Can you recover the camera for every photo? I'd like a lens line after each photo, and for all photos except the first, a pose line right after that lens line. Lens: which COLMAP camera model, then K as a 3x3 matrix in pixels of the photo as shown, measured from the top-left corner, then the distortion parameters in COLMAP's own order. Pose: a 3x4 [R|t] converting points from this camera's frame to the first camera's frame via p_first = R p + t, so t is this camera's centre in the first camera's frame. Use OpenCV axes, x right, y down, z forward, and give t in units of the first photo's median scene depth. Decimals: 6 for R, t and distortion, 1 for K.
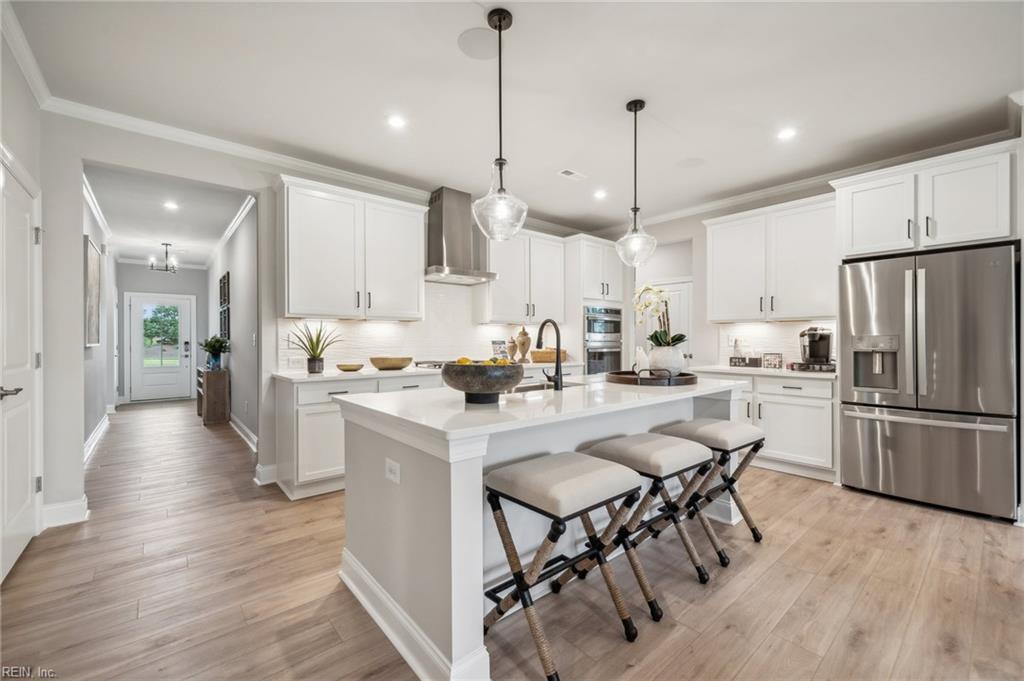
lens RADIAL K [[435.2, 0, 533.7], [0, 435.2, 333.9], [0, 0, 1]] dist [-0.003422, -0.000261]
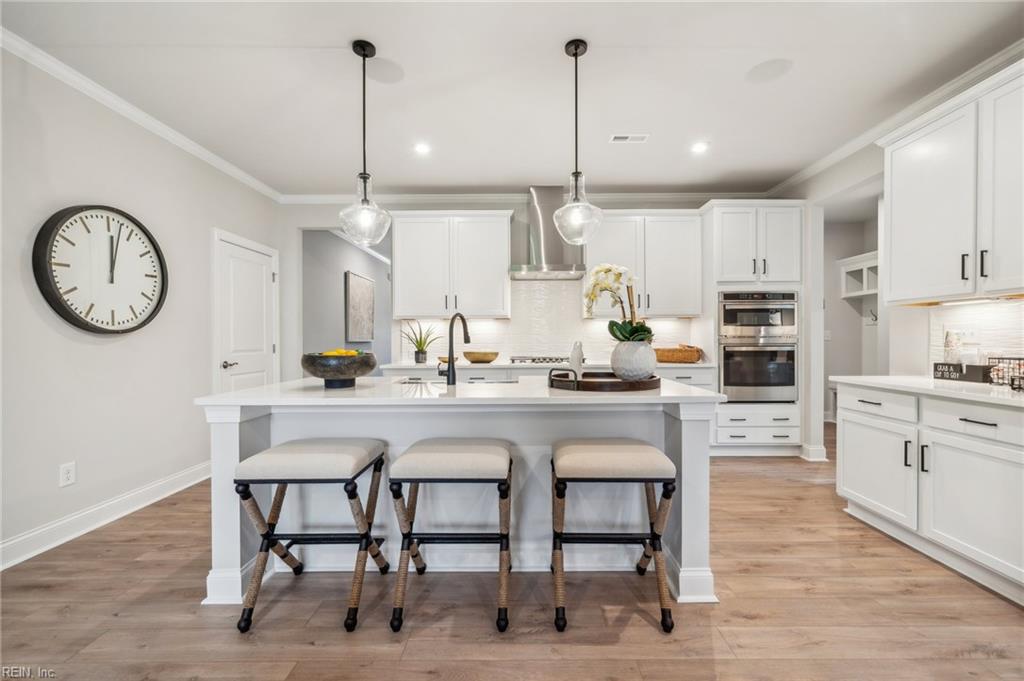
lens RADIAL K [[435.2, 0, 508.6], [0, 435.2, 342.4], [0, 0, 1]] dist [-0.003422, -0.000261]
pose [[0.733383, 0.002596, -0.679811, 0.500466], [0.012891, 0.999760, 0.017724, 0.010265], [0.679694, -0.021762, 0.733173, 0.222149]]
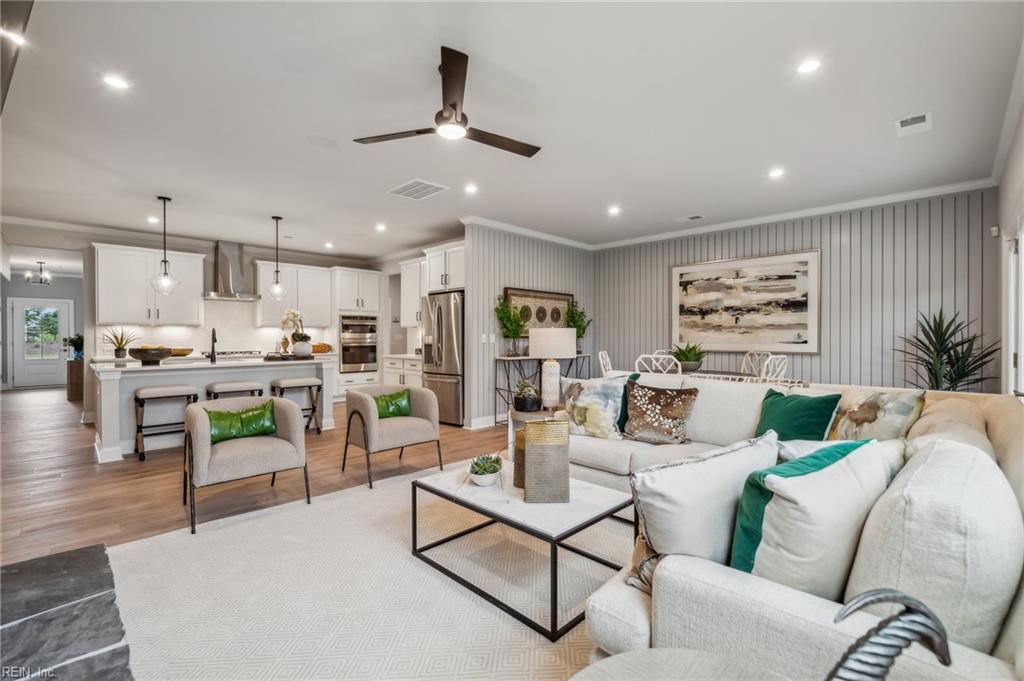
lens RADIAL K [[455.2, 0, 524.6], [0, 455.2, 337.7], [0, 0, 1]] dist [0.010038, 0.000694]
pose [[0.997642, 0.000365, 0.068627, 0.863049], [-0.001546, 0.999852, 0.017163, -0.018500], [-0.068611, -0.017229, 0.997495, -0.811196]]
